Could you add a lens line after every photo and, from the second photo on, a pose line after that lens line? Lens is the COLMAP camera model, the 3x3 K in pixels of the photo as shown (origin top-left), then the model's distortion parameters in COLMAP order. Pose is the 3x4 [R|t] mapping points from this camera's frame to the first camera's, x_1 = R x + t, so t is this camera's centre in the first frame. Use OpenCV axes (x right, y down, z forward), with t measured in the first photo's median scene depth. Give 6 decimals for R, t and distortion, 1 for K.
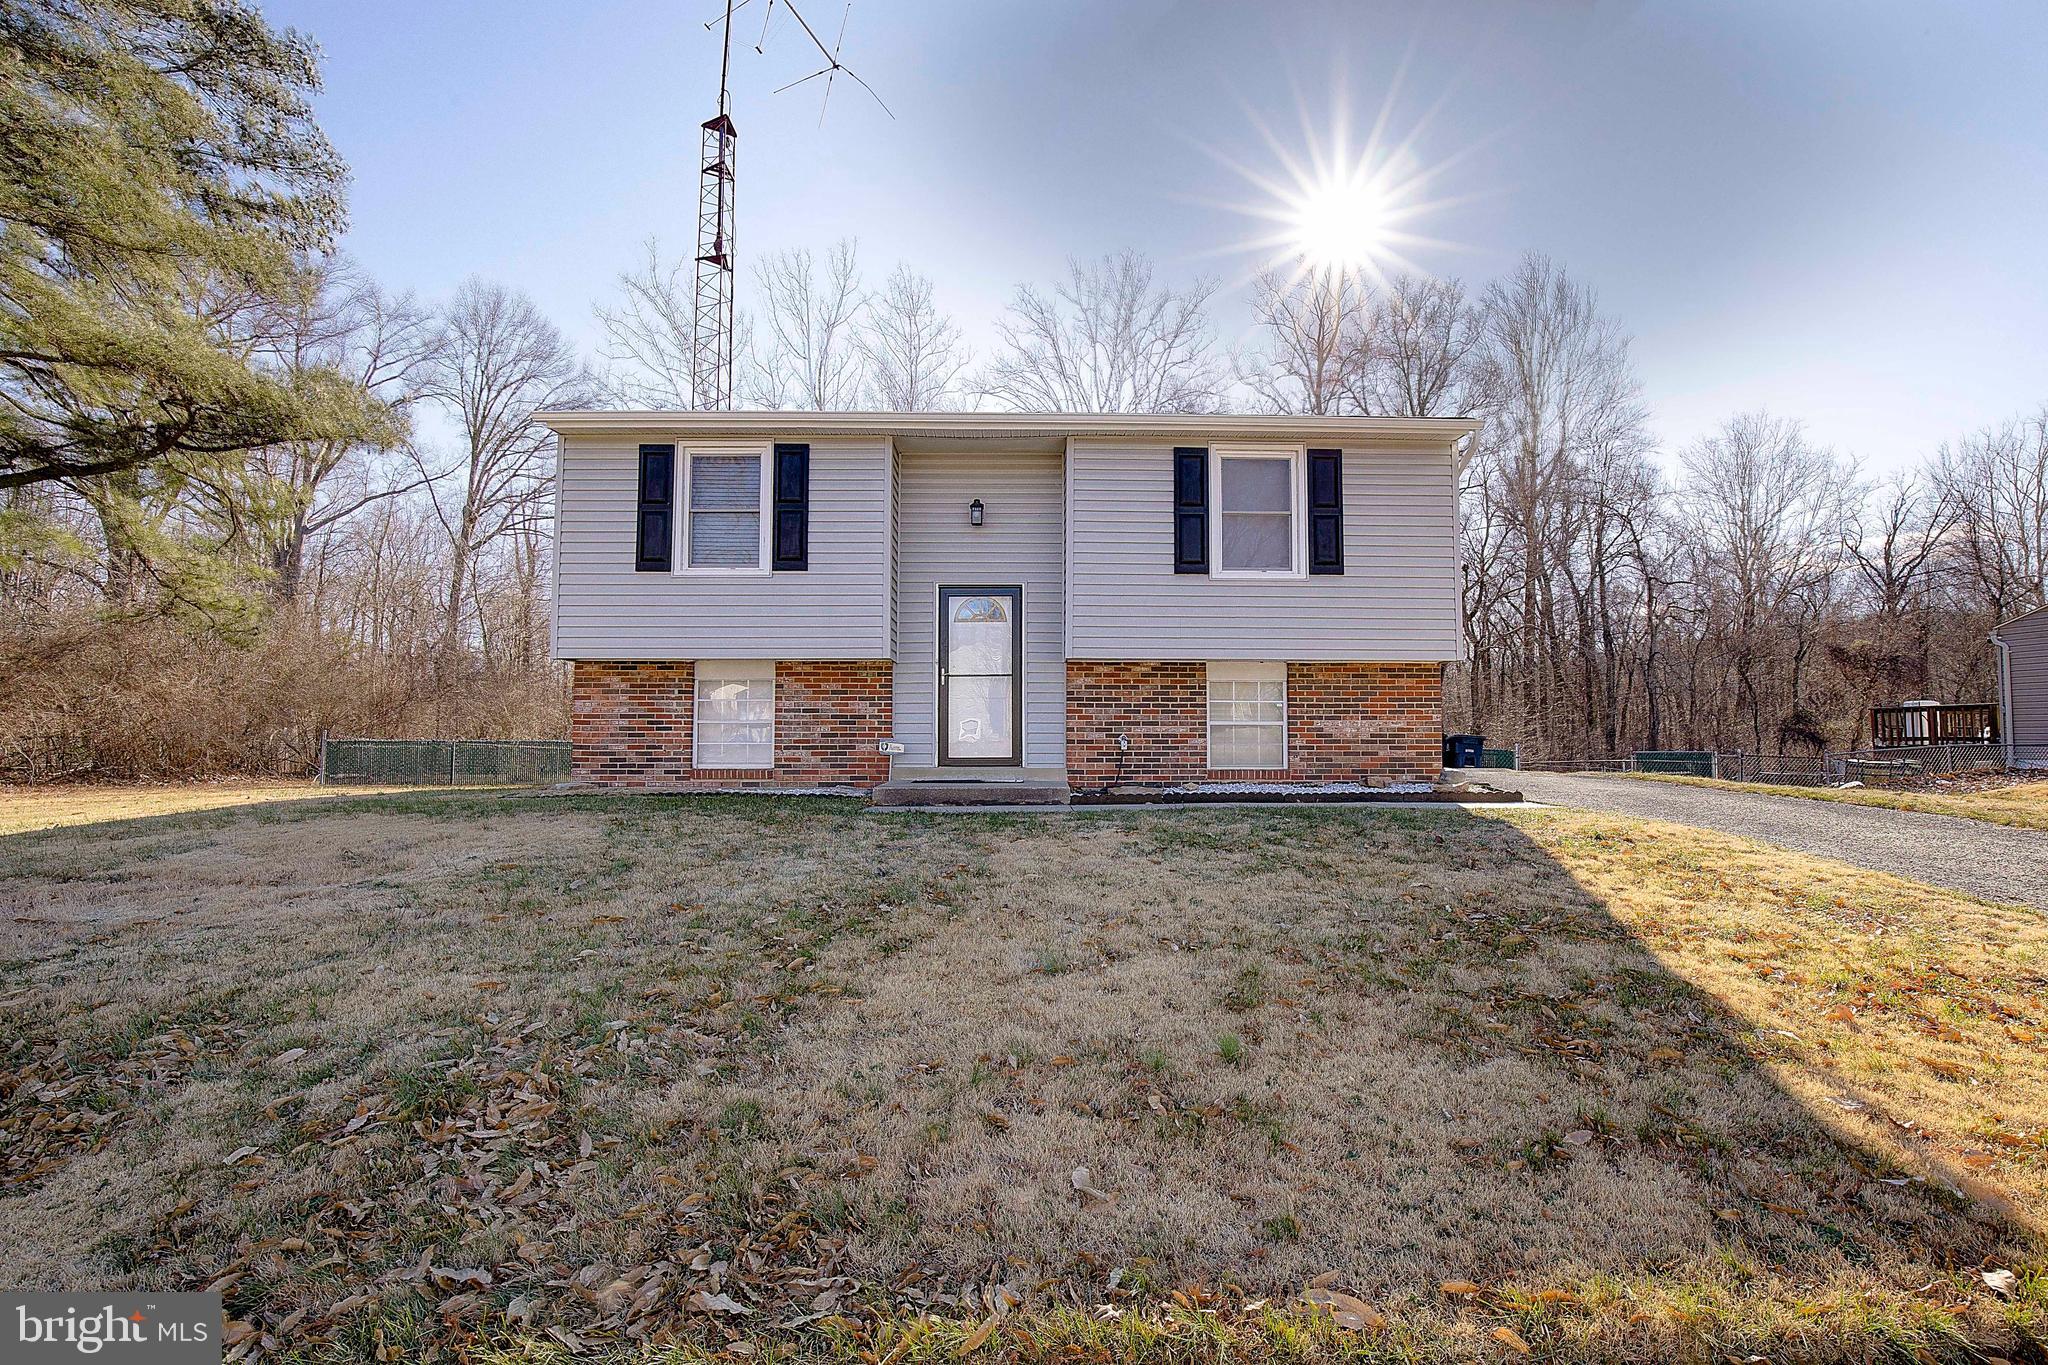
lens RADIAL K [[940.6, 0, 1052.0], [0, 940.6, 696.5], [0, 0, 1]] dist [-0.006123, -0.000334]
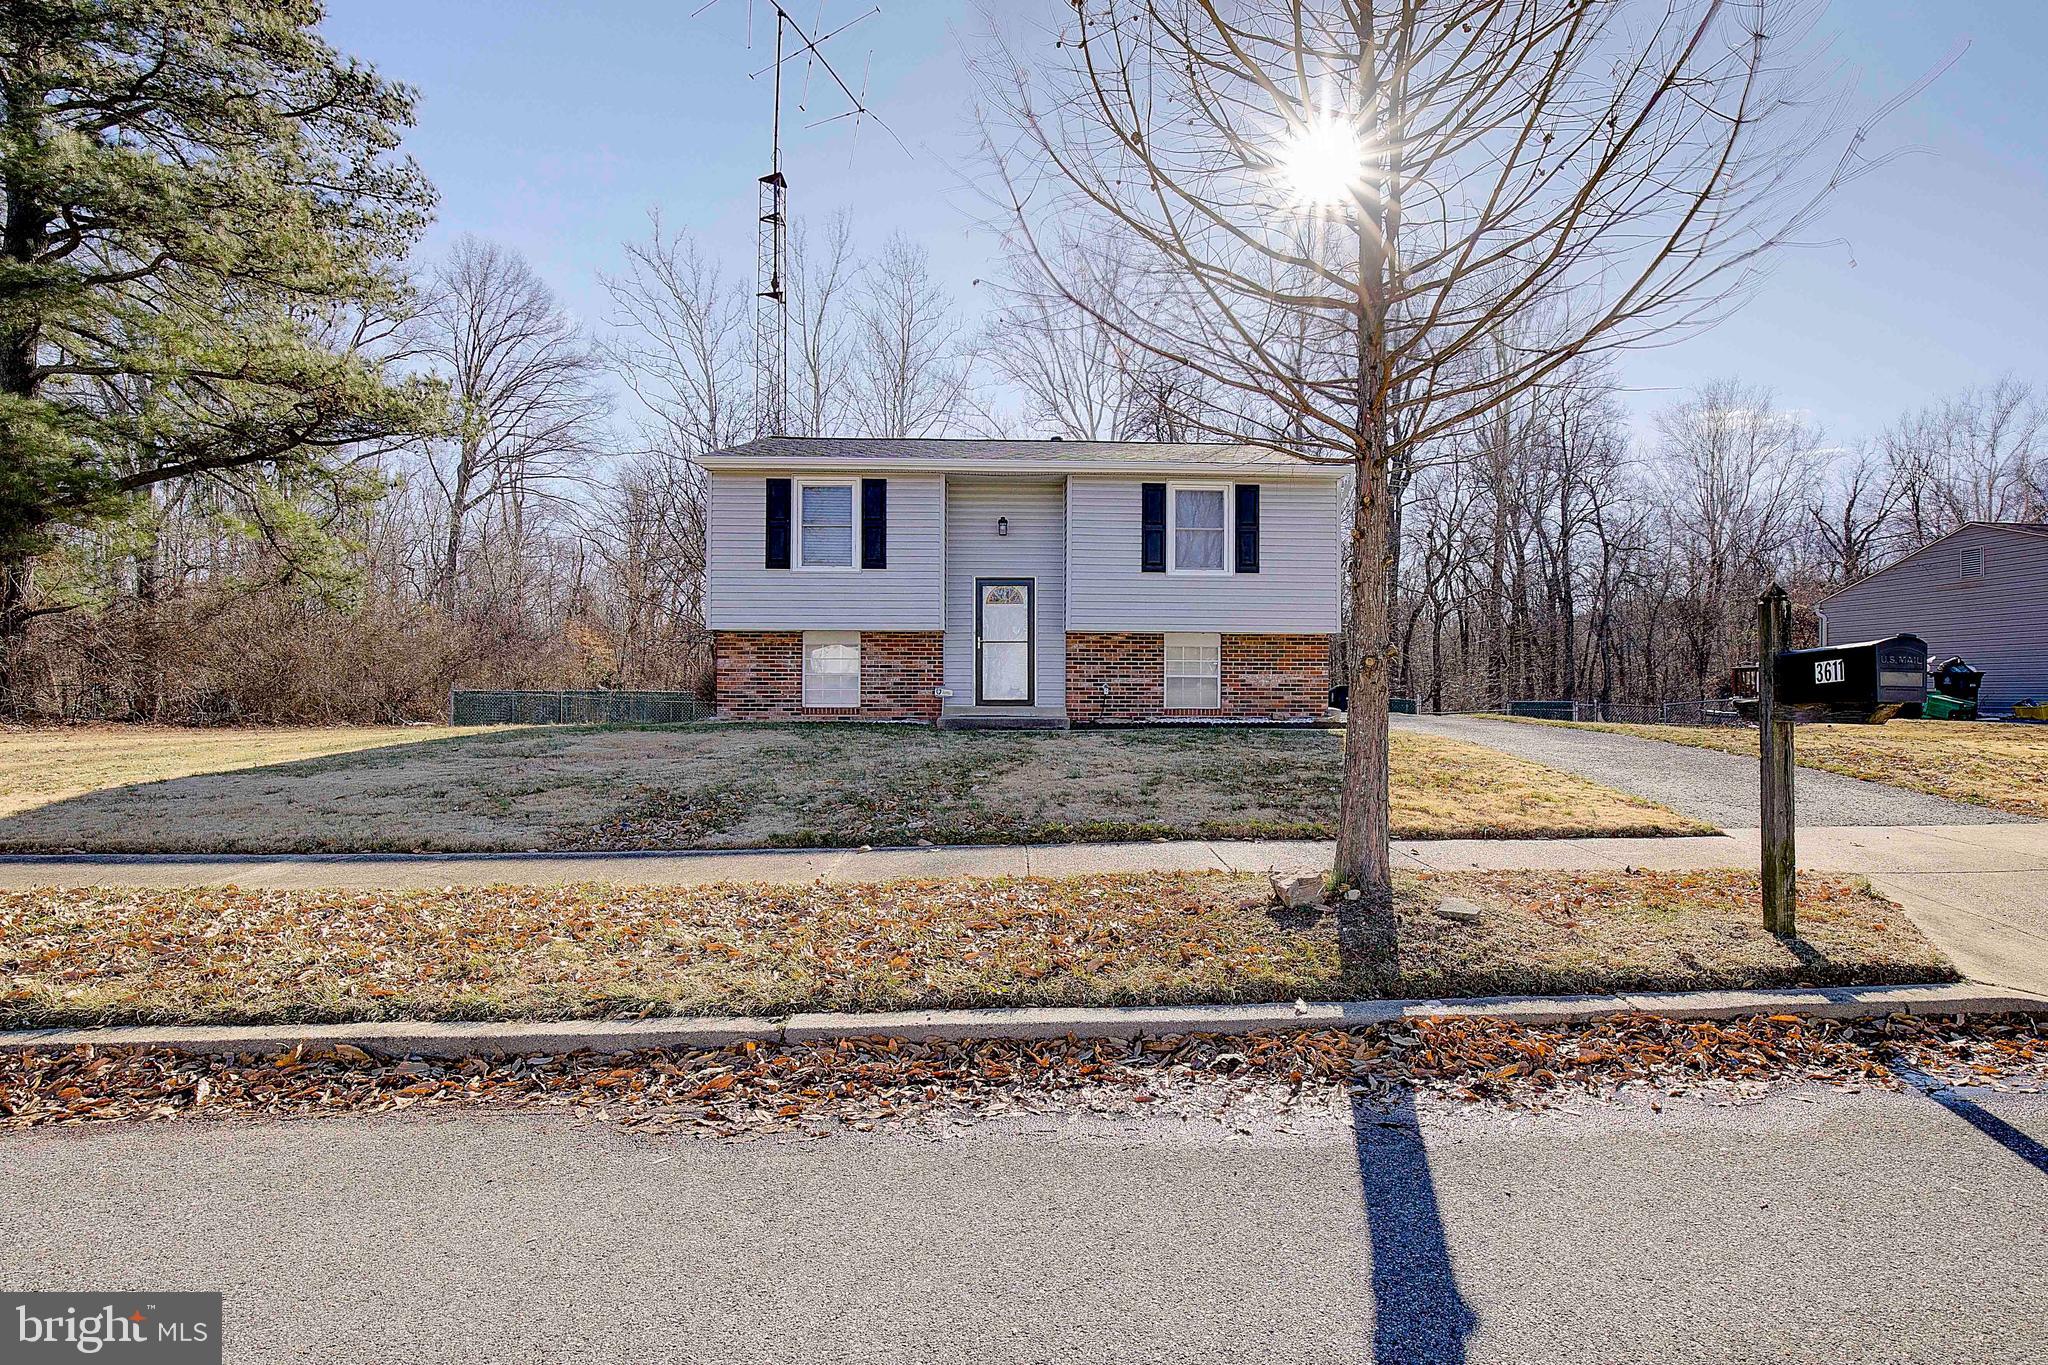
lens RADIAL K [[940.6, 0, 1052.0], [0, 940.6, 696.5], [0, 0, 1]] dist [-0.006123, -0.000334]
pose [[0.999905, 0.002045, 0.013605, -0.025149], [-0.002650, 0.999002, 0.044579, -0.003914], [-0.013500, -0.044611, 0.998913, -0.426714]]
